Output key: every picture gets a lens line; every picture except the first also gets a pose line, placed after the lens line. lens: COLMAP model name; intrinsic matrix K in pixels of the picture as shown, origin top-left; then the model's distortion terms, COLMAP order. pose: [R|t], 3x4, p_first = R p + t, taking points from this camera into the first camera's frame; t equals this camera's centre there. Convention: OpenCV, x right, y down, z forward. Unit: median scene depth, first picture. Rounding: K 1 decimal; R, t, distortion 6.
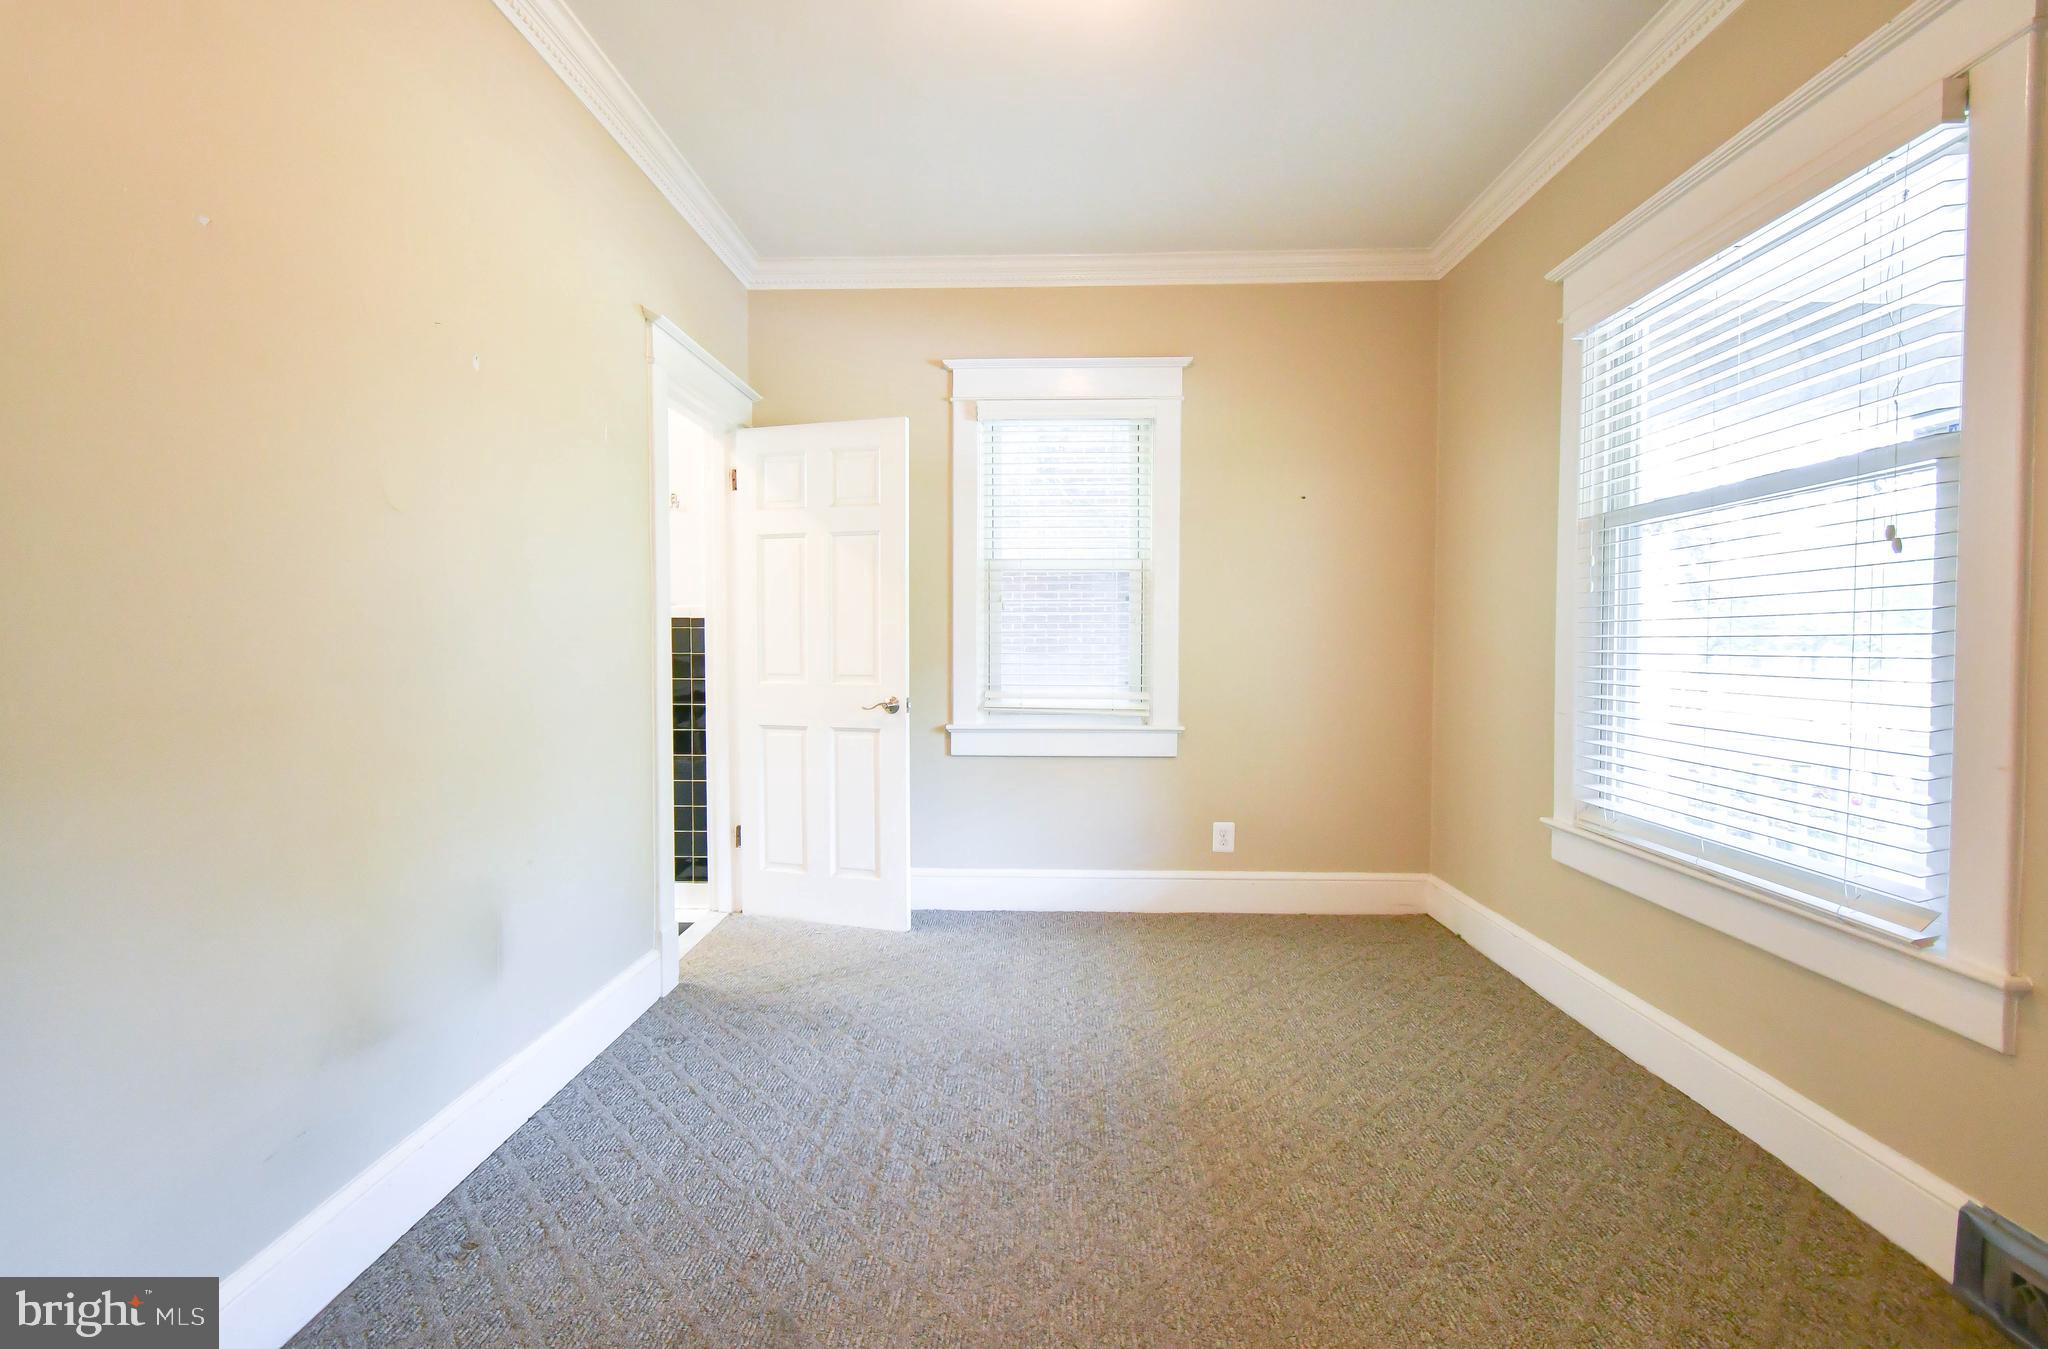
lens RADIAL K [[902.4, 0, 1021.5], [0, 902.4, 664.6], [0, 0, 1]] dist [0.001052, 0.000167]
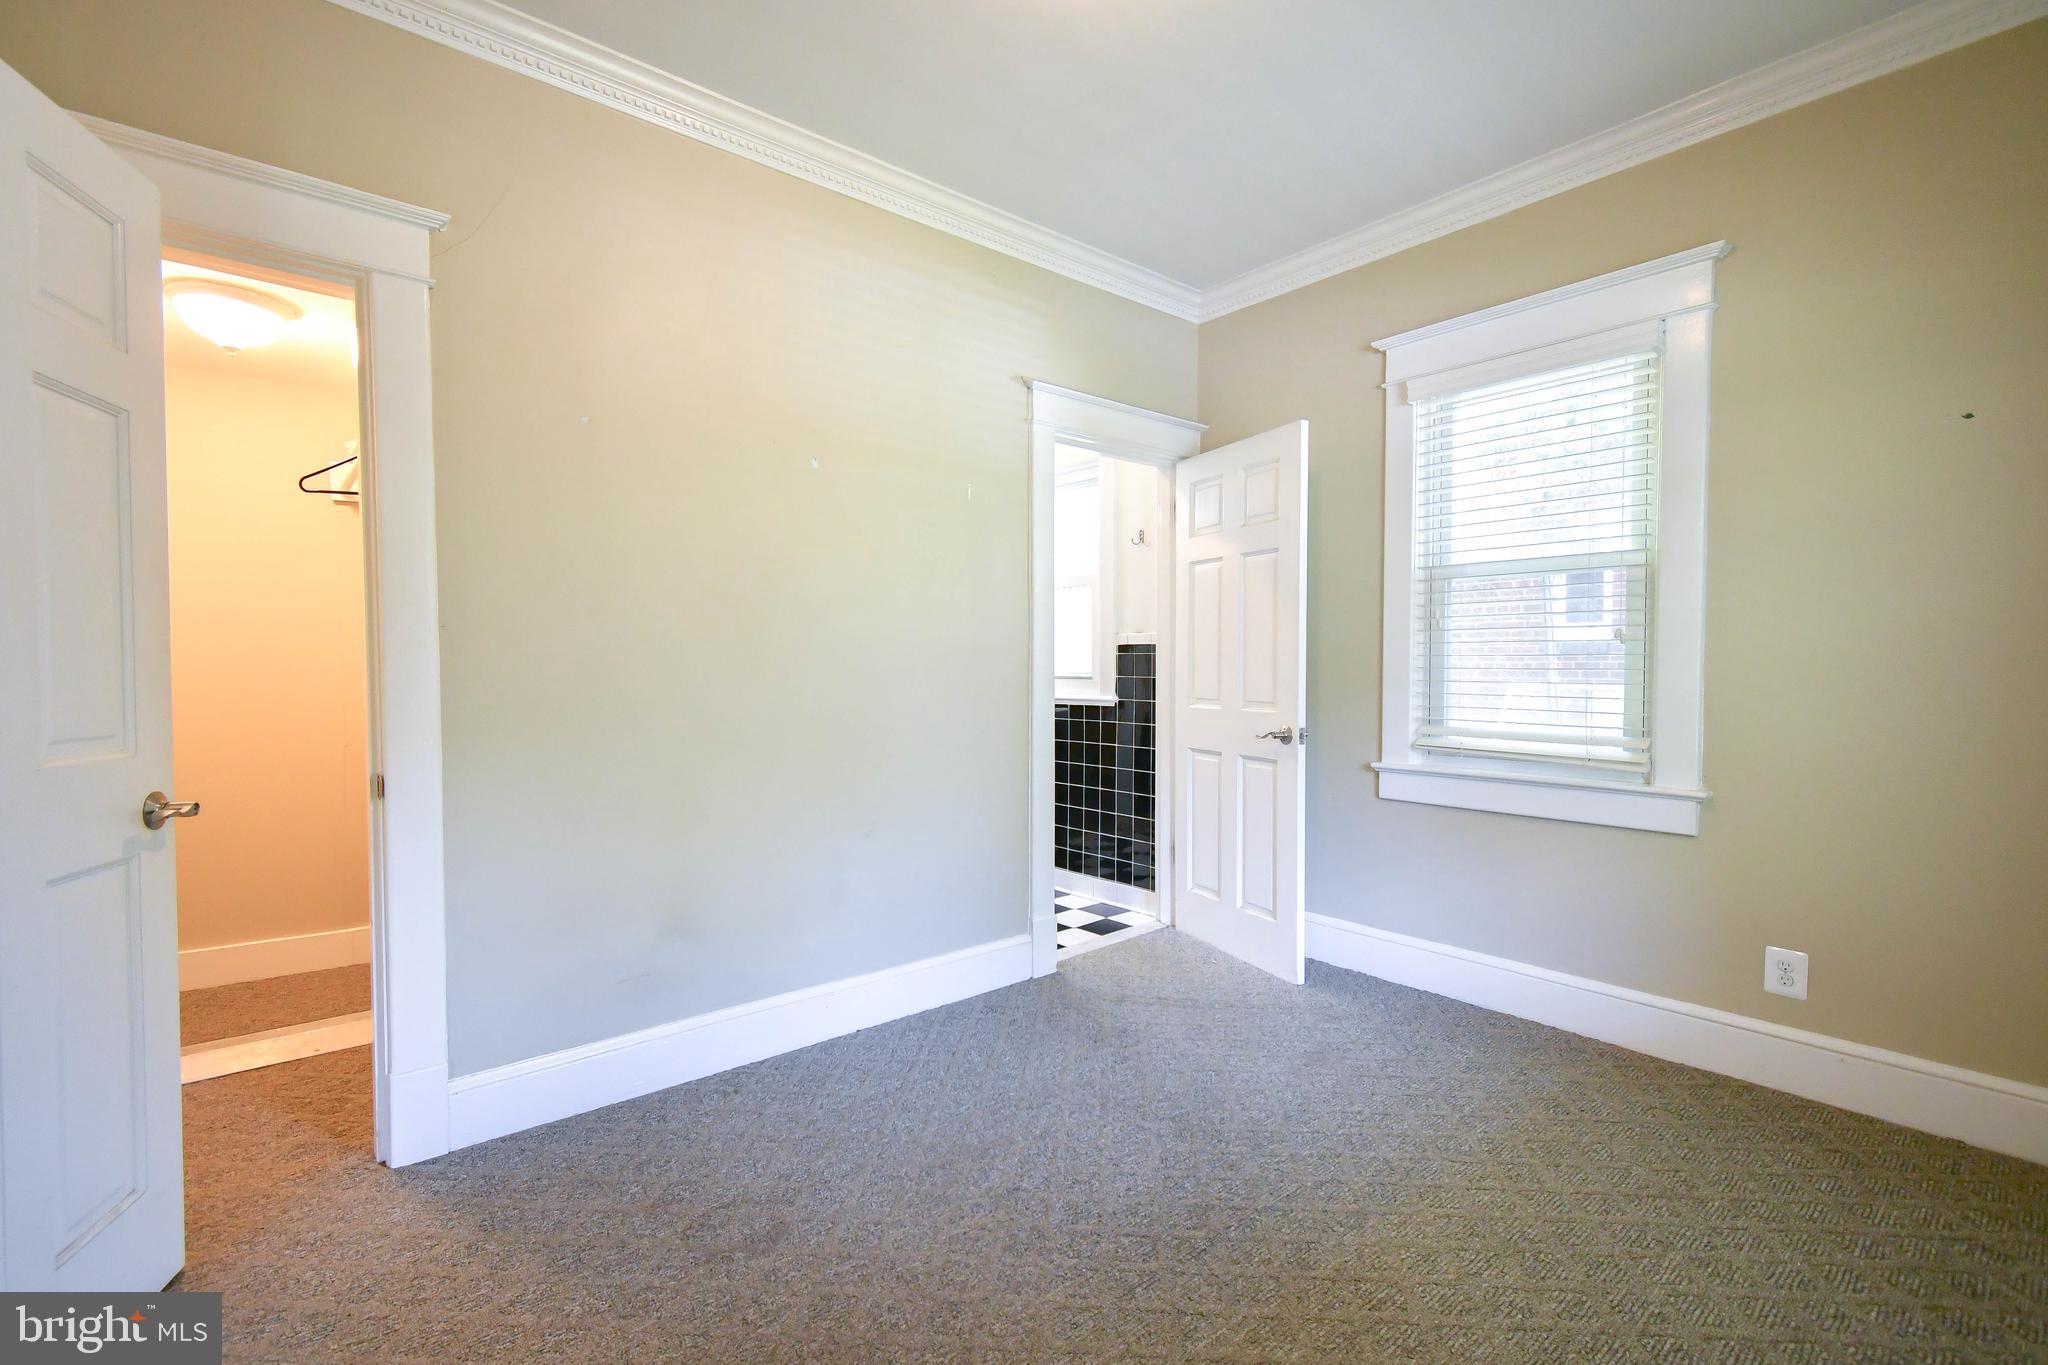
lens RADIAL K [[898.6, 0, 1022.3], [0, 898.6, 682.5], [0, 0, 1]] dist [-0.000248, -0.001010]
pose [[0.671015, 0.013342, -0.741324, 0.333843], [-0.019464, 0.999810, 0.000376, -0.003548], [0.741188, 0.014177, 0.671148, 0.172997]]
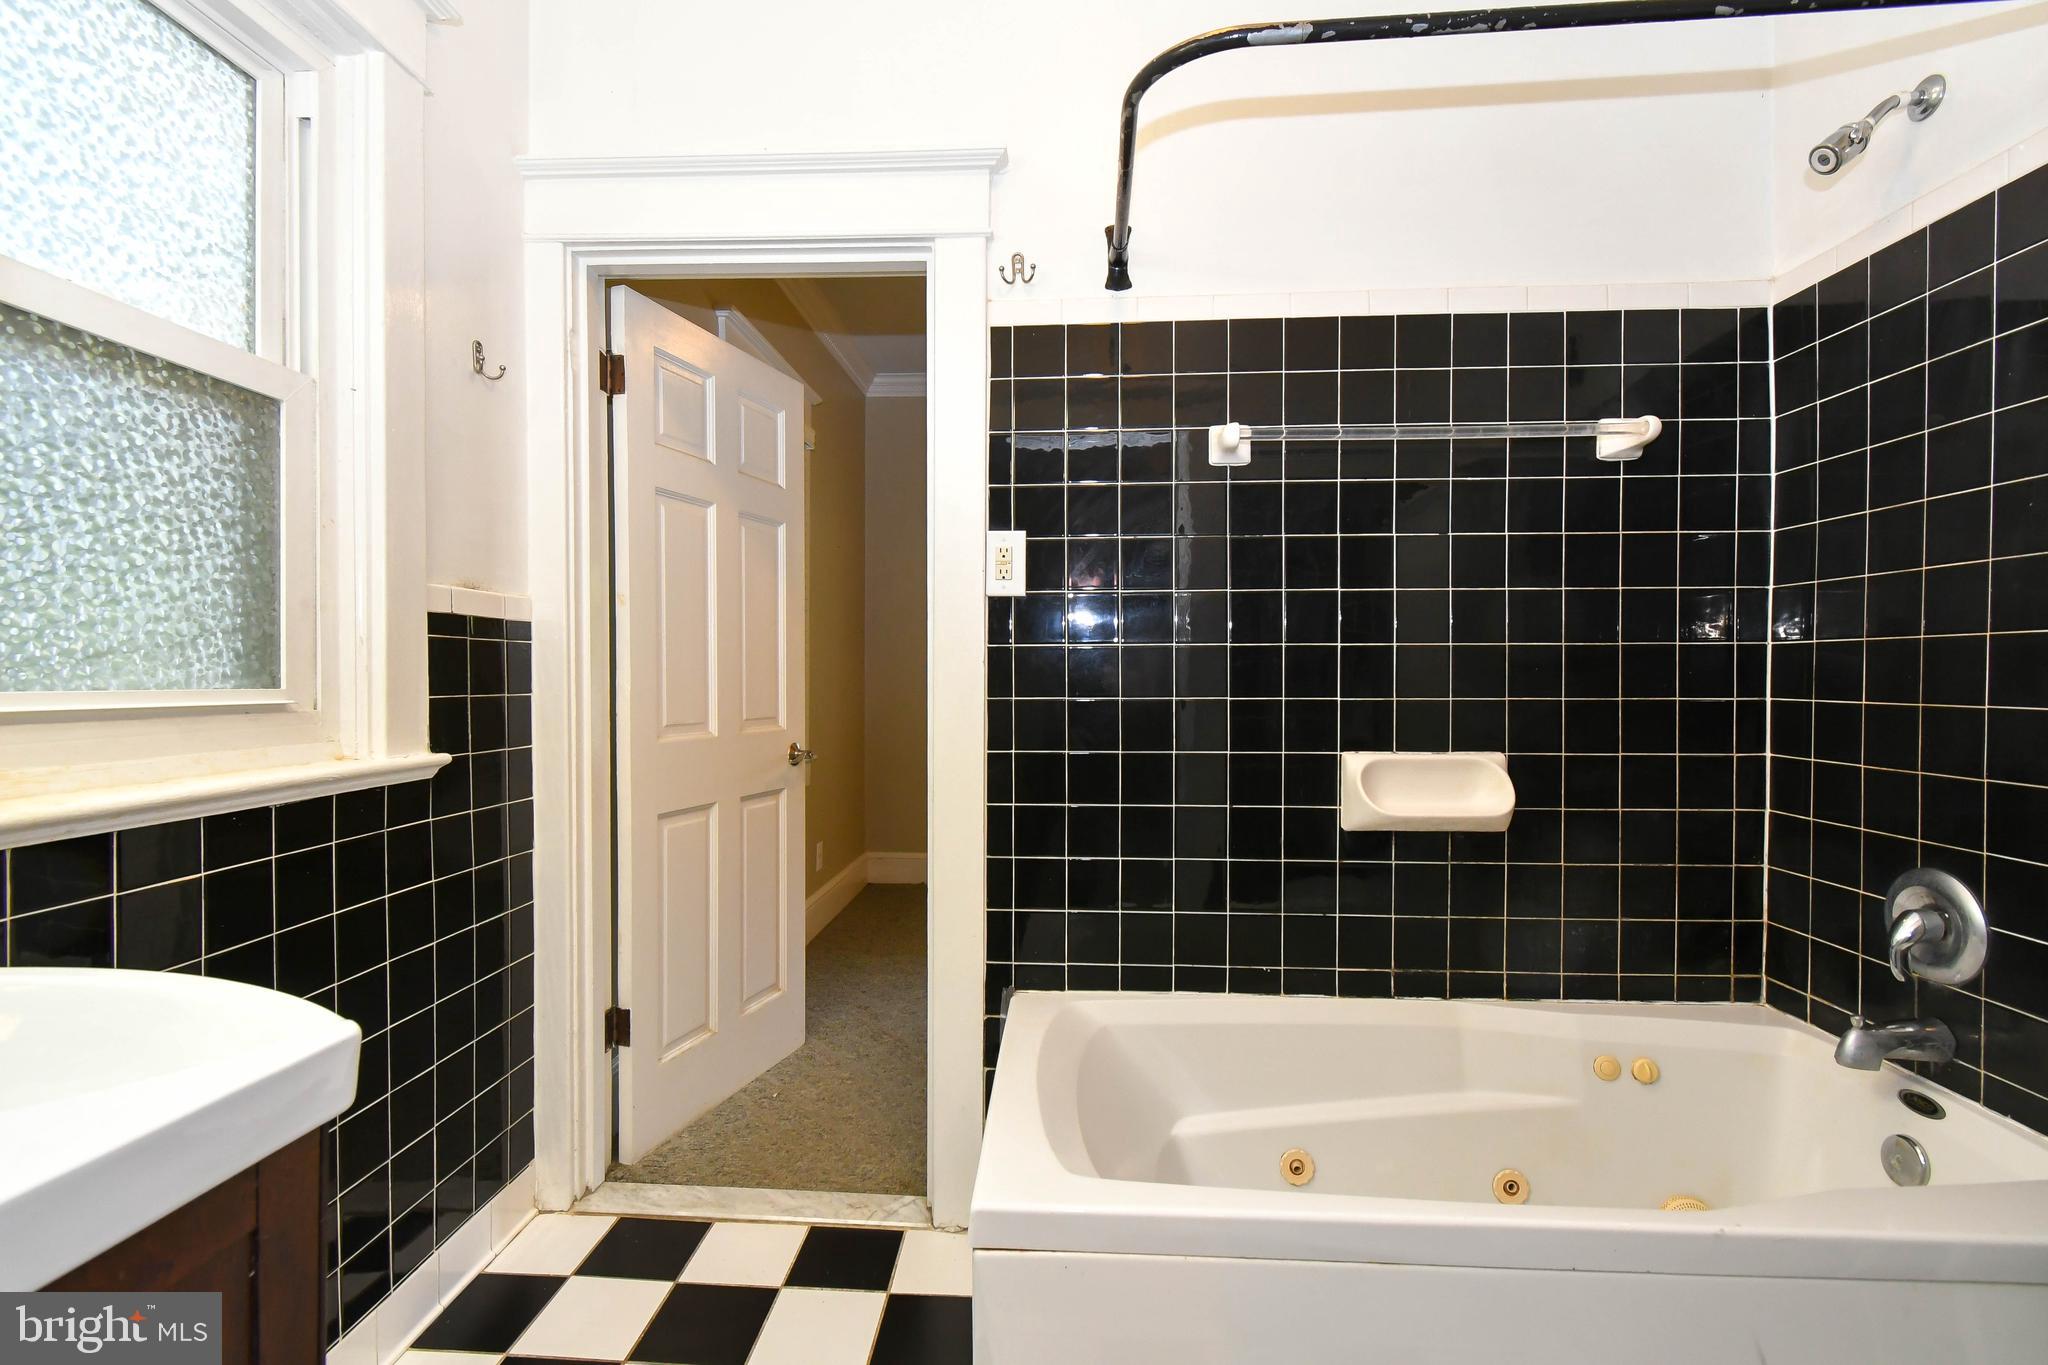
lens RADIAL K [[916.9, 0, 1018.9], [0, 916.9, 689.3], [0, 0, 1]] dist [0.000229, -0.000369]
pose [[0.024835, -0.015757, 0.999567, -0.848955], [0.029029, 0.999466, 0.015034, -0.015197], [-0.999270, 0.028643, 0.025280, 0.734414]]
